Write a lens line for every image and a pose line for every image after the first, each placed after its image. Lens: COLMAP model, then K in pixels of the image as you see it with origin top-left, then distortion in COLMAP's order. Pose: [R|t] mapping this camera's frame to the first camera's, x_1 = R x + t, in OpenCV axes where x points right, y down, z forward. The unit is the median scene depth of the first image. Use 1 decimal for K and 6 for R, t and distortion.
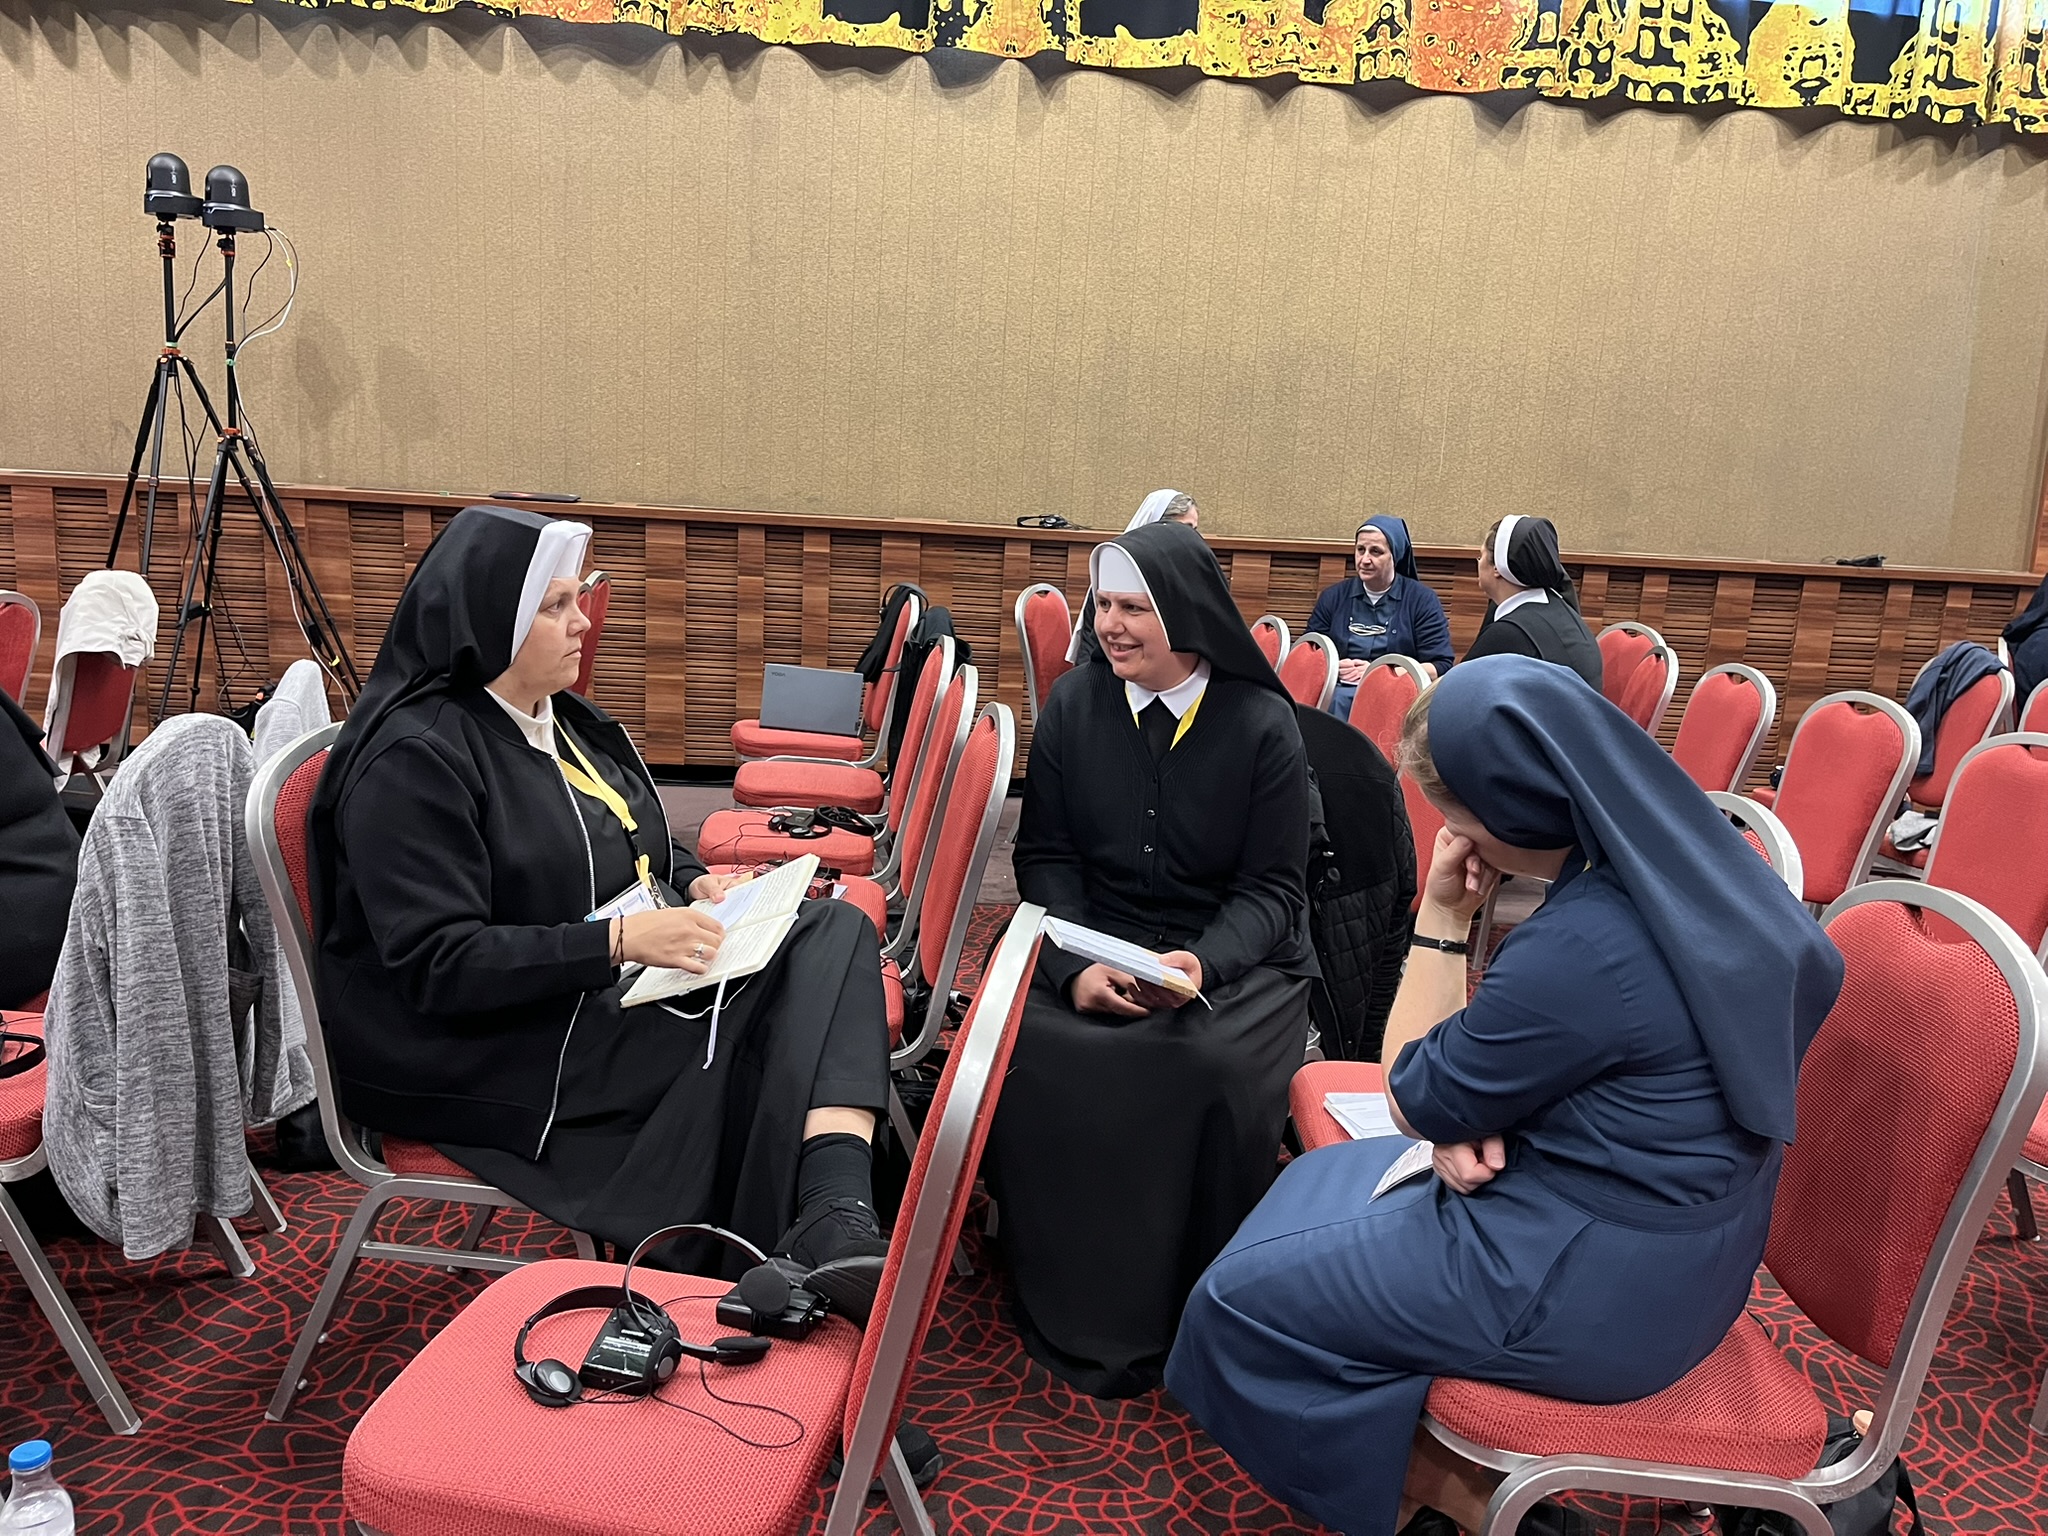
lens RADIAL K [[1555.2, 0, 1003.8], [0, 1555.2, 763.7], [0, 0, 1]] dist [0.060158, -0.070858]
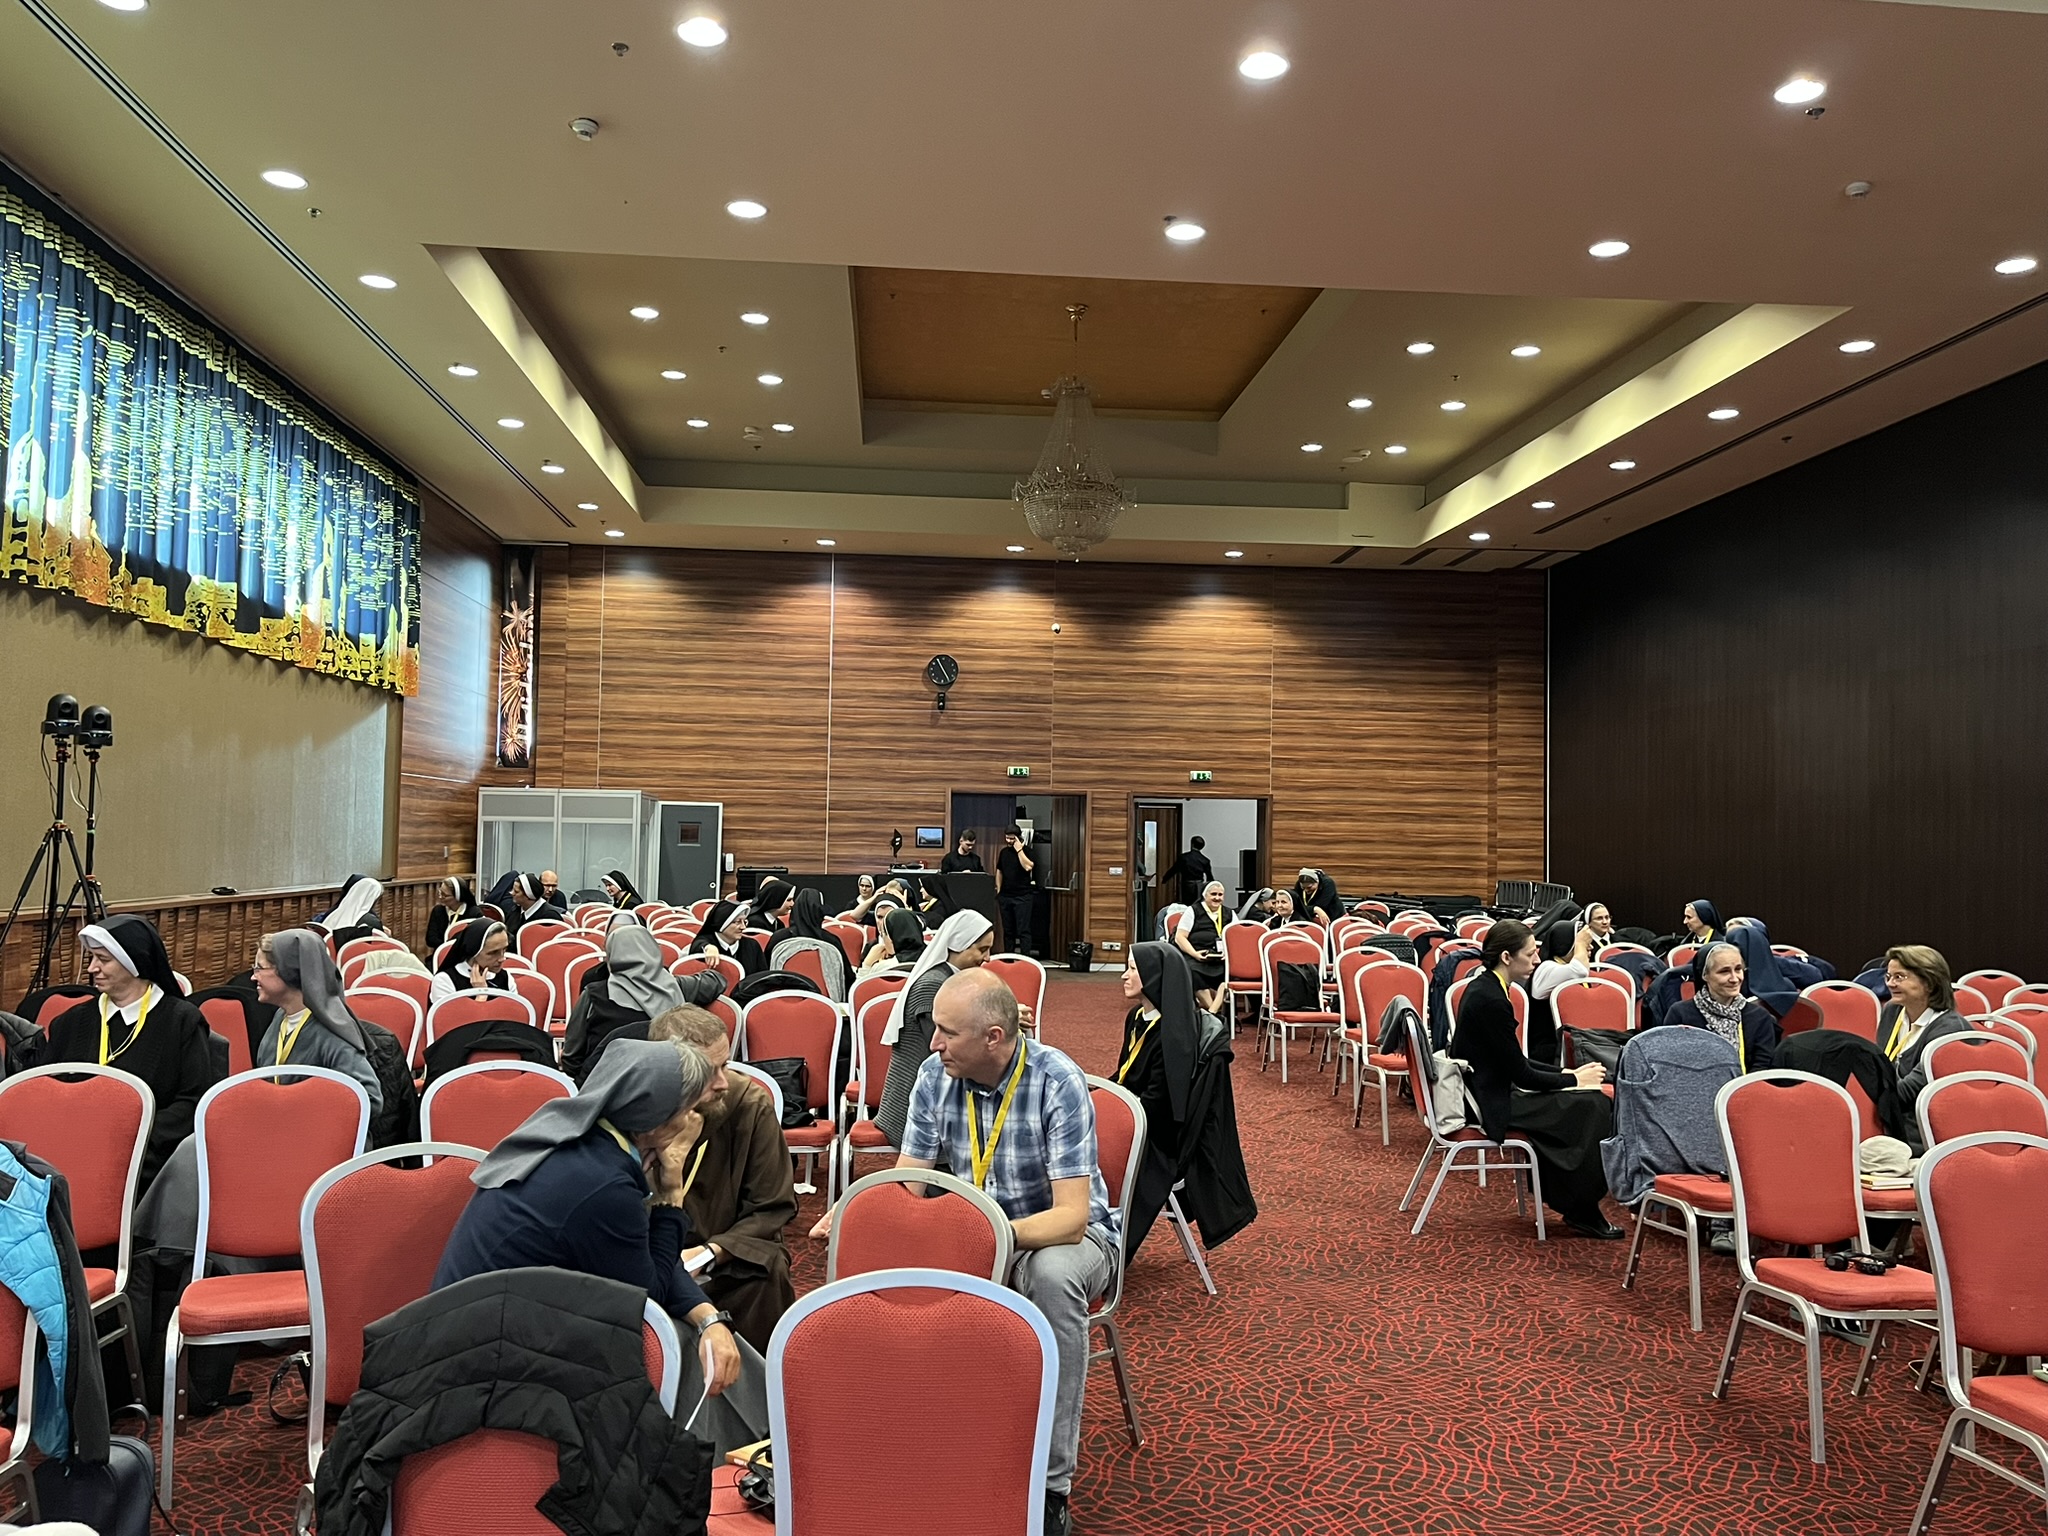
lens RADIAL K [[1555.2, 0, 1014.7], [0, 1555.2, 775.9], [0, 0, 1]] dist [0.060158, -0.070858]
pose [[-0.005794, -0.009764, 0.999936, -1.733071], [0.174150, 0.984662, 0.010624, -0.150898], [-0.984702, 0.174200, -0.004005, 0.129016]]
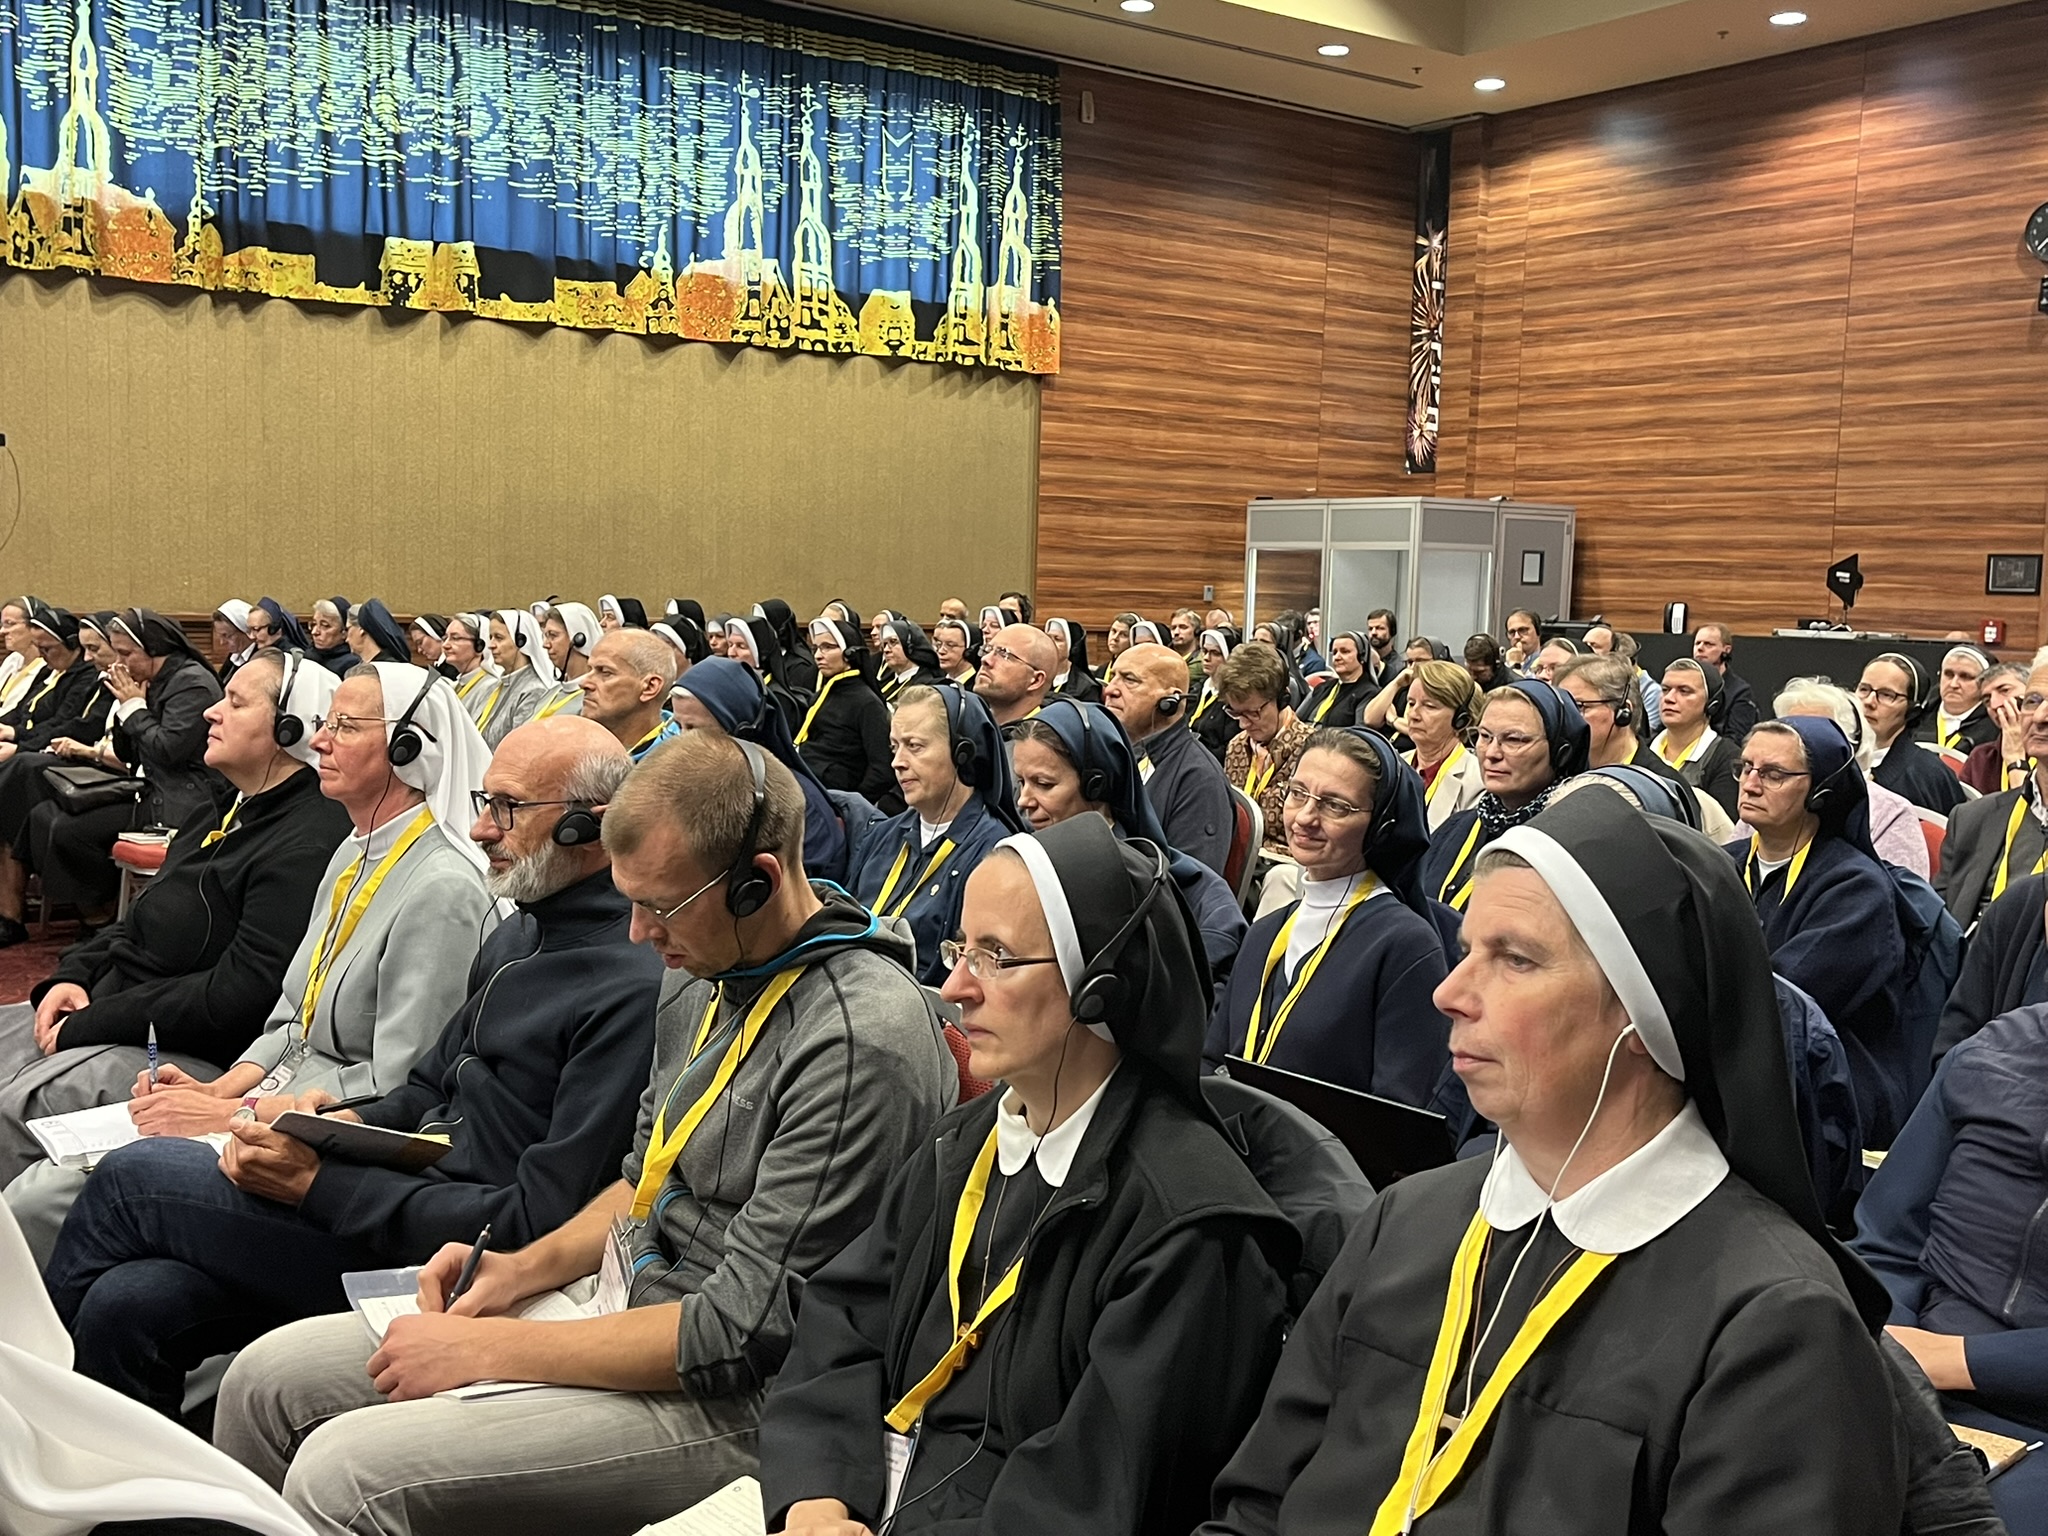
lens RADIAL K [[2153.0, 0, 1025.0], [0, 2153.0, 761.1], [0, 0, 1]] dist [0.048561, 0.000000]
pose [[0.839338, -0.073719, 0.538589, -0.655819], [0.121070, 0.991228, -0.053001, 0.154090], [-0.529957, 0.109692, 0.840900, -0.979649]]
